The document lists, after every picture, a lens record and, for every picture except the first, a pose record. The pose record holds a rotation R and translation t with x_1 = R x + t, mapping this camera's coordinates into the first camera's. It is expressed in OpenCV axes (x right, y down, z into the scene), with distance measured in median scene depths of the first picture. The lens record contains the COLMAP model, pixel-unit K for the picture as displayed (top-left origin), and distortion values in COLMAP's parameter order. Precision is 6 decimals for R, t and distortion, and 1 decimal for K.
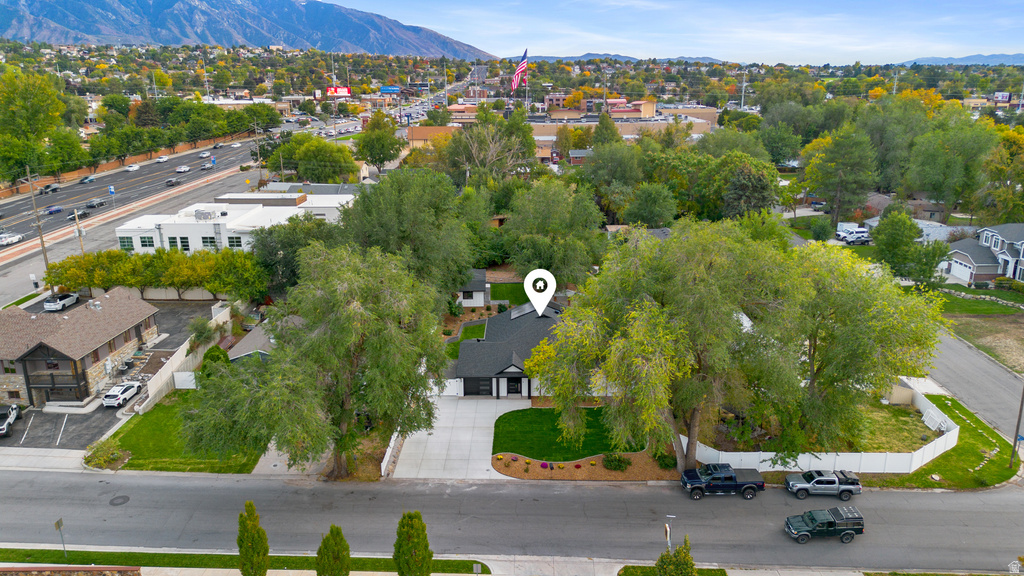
lens RADIAL K [[730.5, 0, 505.5], [0, 730.5, 269.0], [0, 0, 1]] dist [0.068188, -0.064985]
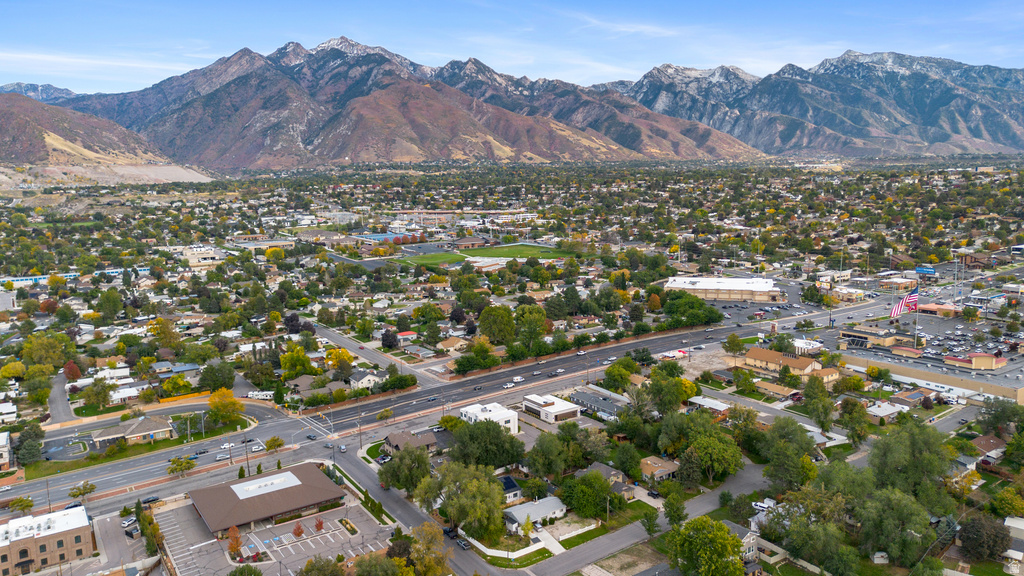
lens RADIAL K [[730.5, 0, 519.4], [0, 730.5, 291.1], [0, 0, 1]] dist [0.068188, -0.064985]
pose [[0.580738, 0.122308, -0.804850, 2.049487], [-0.183543, 0.982866, 0.016924, -0.647984], [0.793130, 0.137896, 0.593237, -0.694371]]
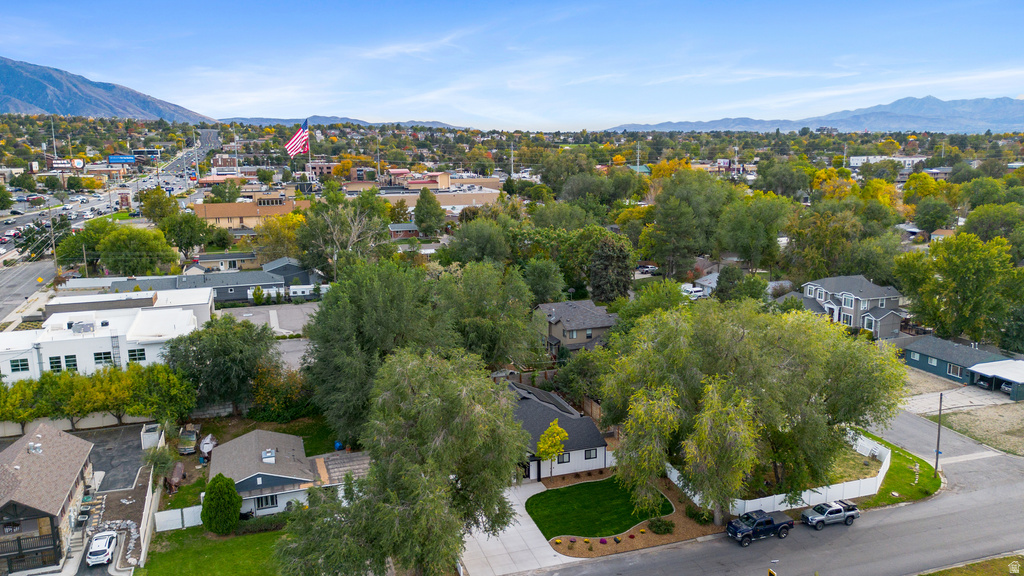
lens RADIAL K [[770.0, 0, 506.0], [0, 770.0, 260.4], [0, 0, 1]] dist [0.050663, -0.032526]
pose [[0.939946, -0.055816, 0.336728, -0.264005], [0.089403, 0.992356, -0.085069, -0.030908], [-0.329406, 0.110065, 0.937751, -0.026241]]
